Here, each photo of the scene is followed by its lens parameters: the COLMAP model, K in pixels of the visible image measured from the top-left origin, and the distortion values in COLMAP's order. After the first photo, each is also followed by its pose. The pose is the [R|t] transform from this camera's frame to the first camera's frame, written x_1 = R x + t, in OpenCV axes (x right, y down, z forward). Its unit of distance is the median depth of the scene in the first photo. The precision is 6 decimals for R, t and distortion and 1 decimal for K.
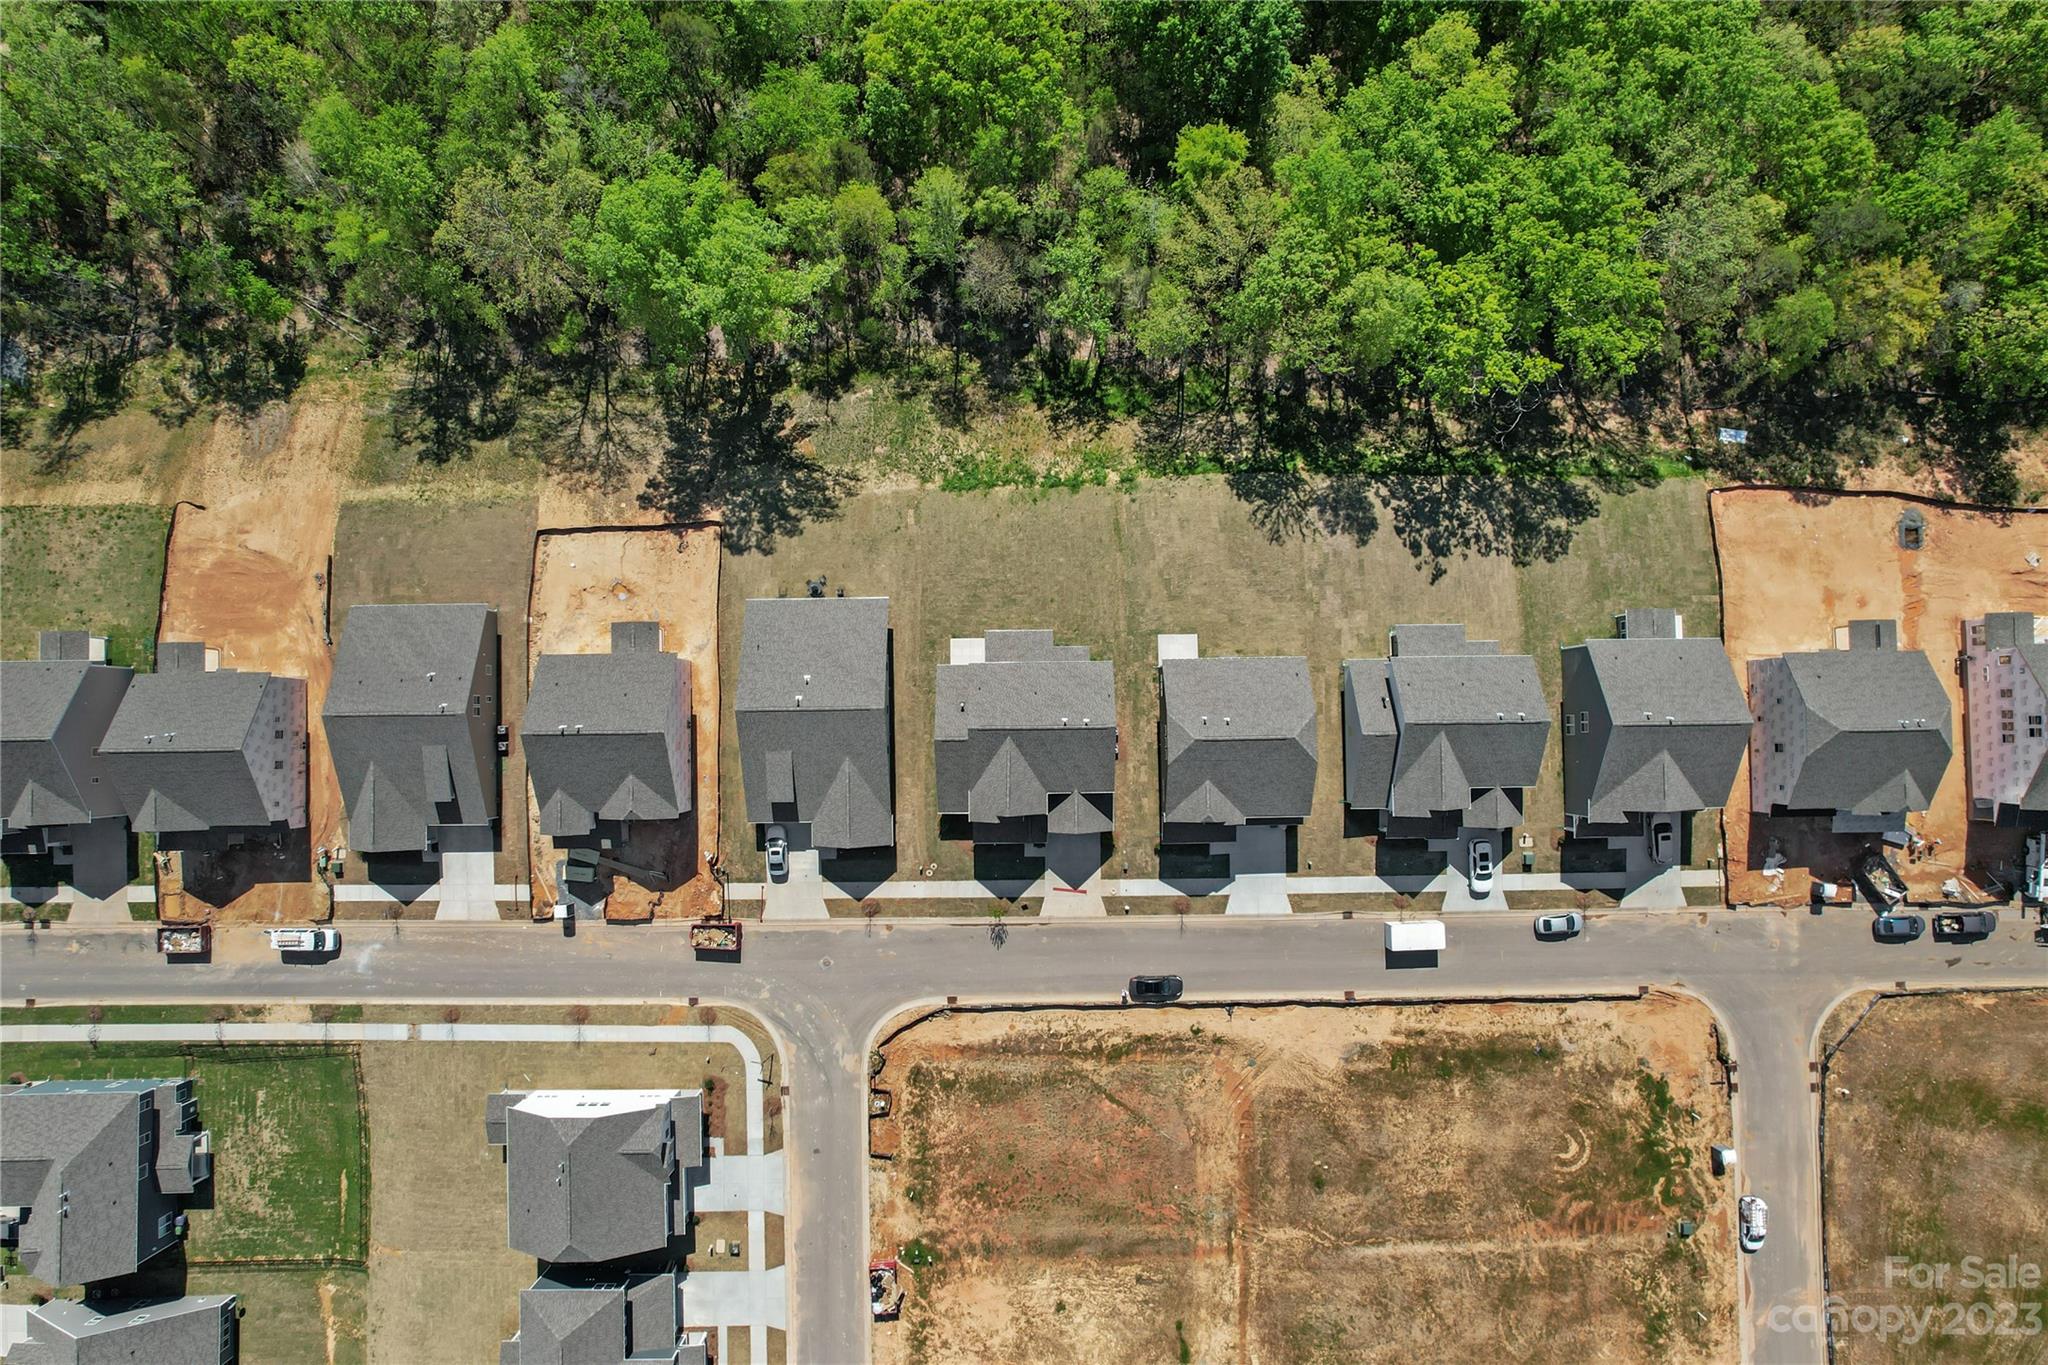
lens RADIAL K [[1290.1, 0, 1024.6], [0, 1290.1, 702.9], [0, 0, 1]] dist [-0.039529, 0.022845]
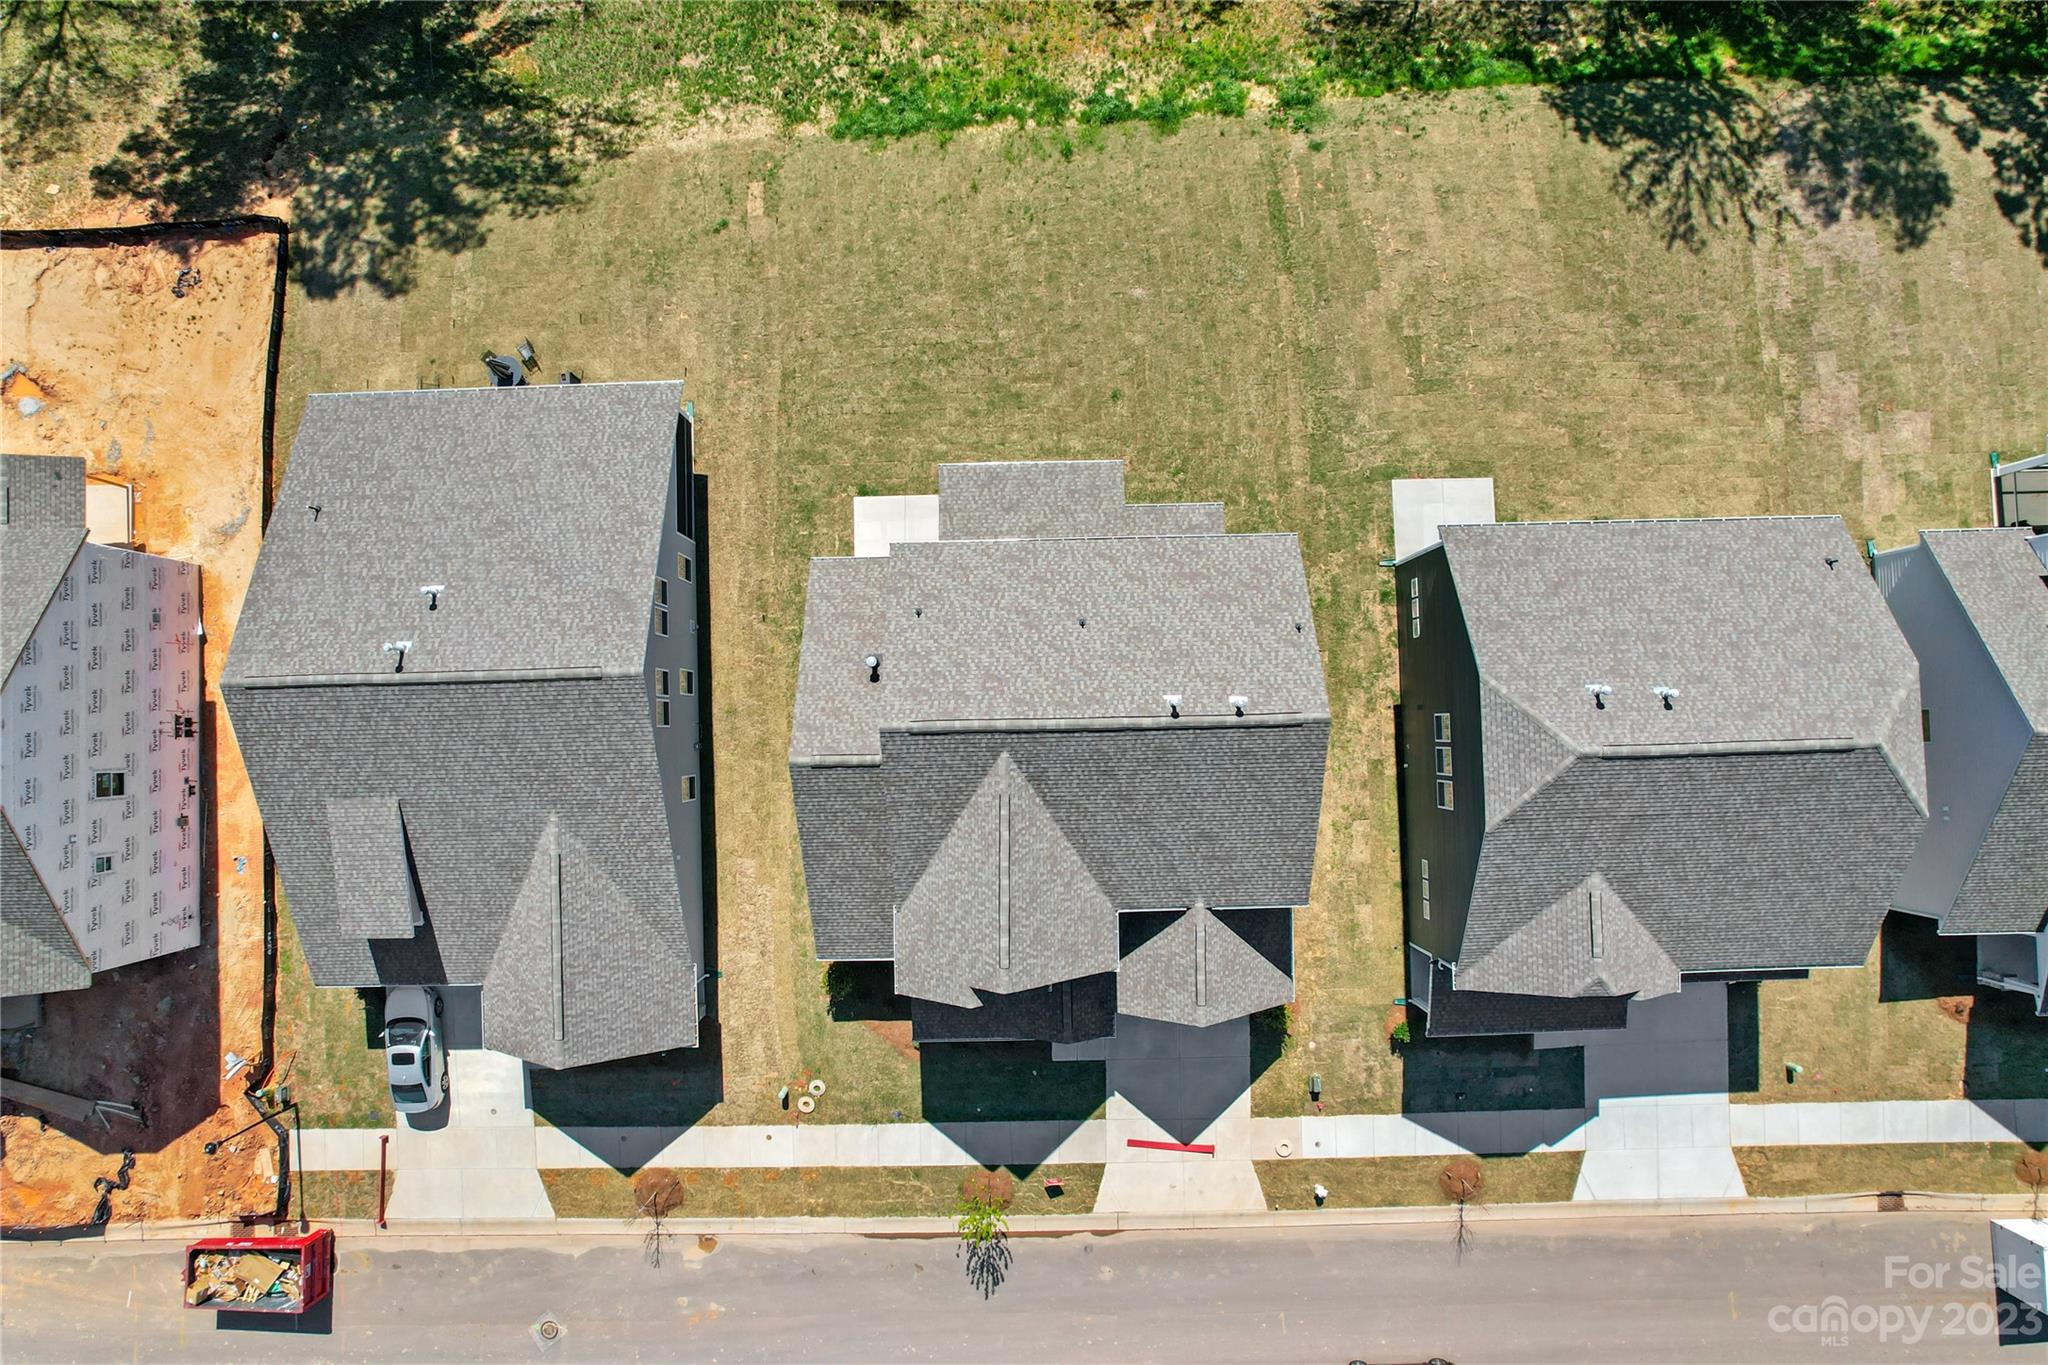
lens RADIAL K [[1290.1, 0, 1012.1], [0, 1290.1, 712.0], [0, 0, 1]] dist [-0.039529, 0.022845]
pose [[0.999792, -0.011717, -0.016722, -0.004353], [0.011919, 0.999857, 0.012038, 0.010615], [0.016578, -0.012234, 0.999788, 0.611724]]
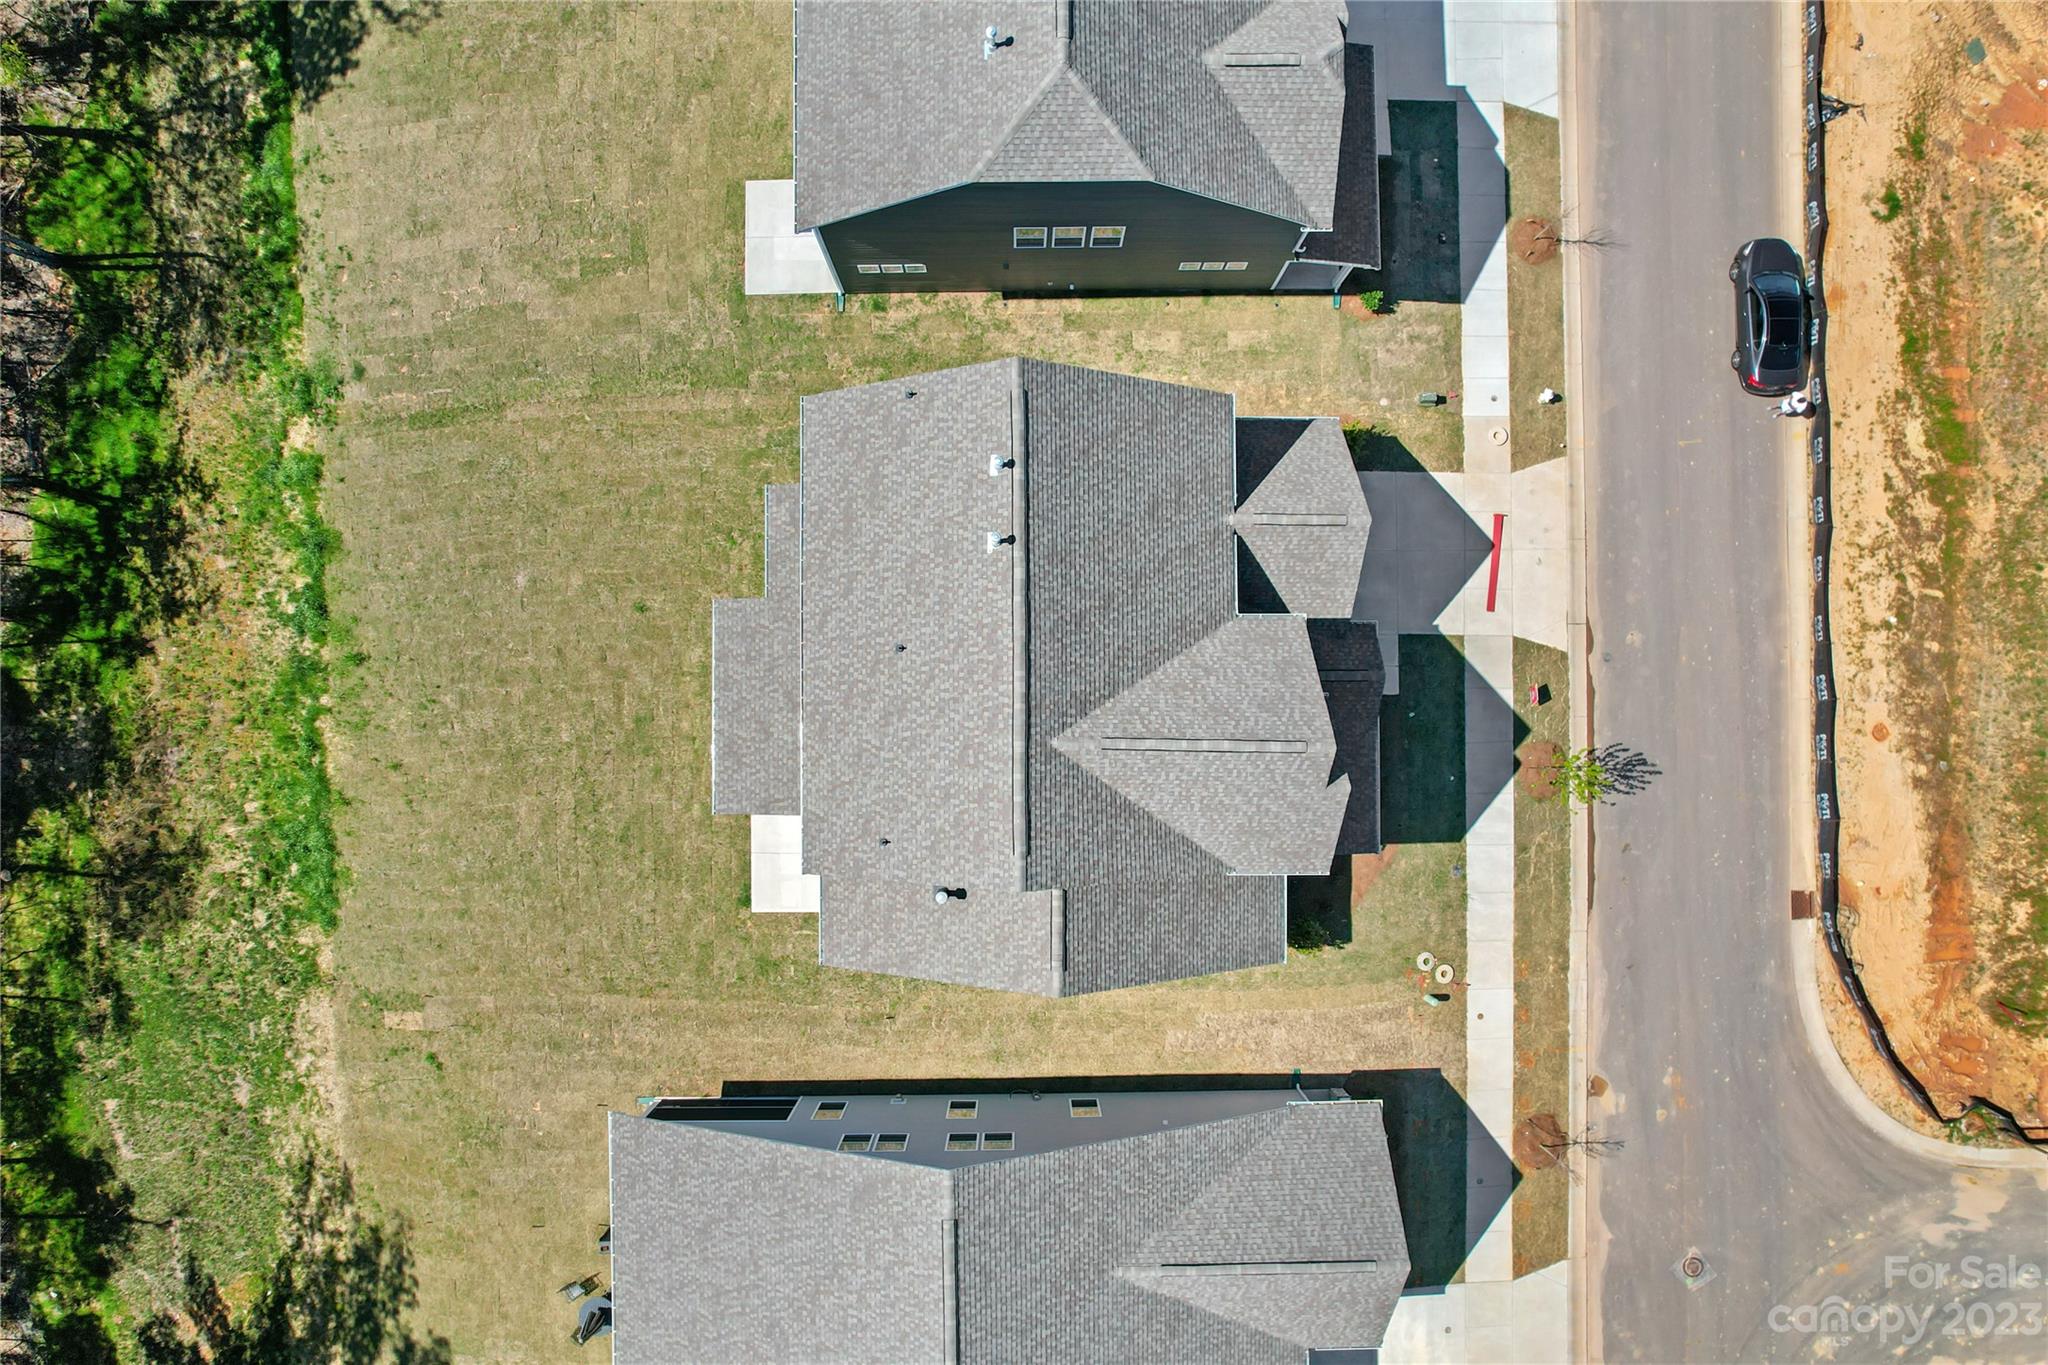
lens RADIAL K [[1290.1, 0, 1051.6], [0, 1290.1, 702.4], [0, 0, 1]] dist [-0.039529, 0.022845]
pose [[0.005442, -0.999952, 0.008207, -0.005414], [0.998611, 0.005865, 0.052360, 0.010243], [-0.052406, 0.007911, 0.998595, 0.659539]]
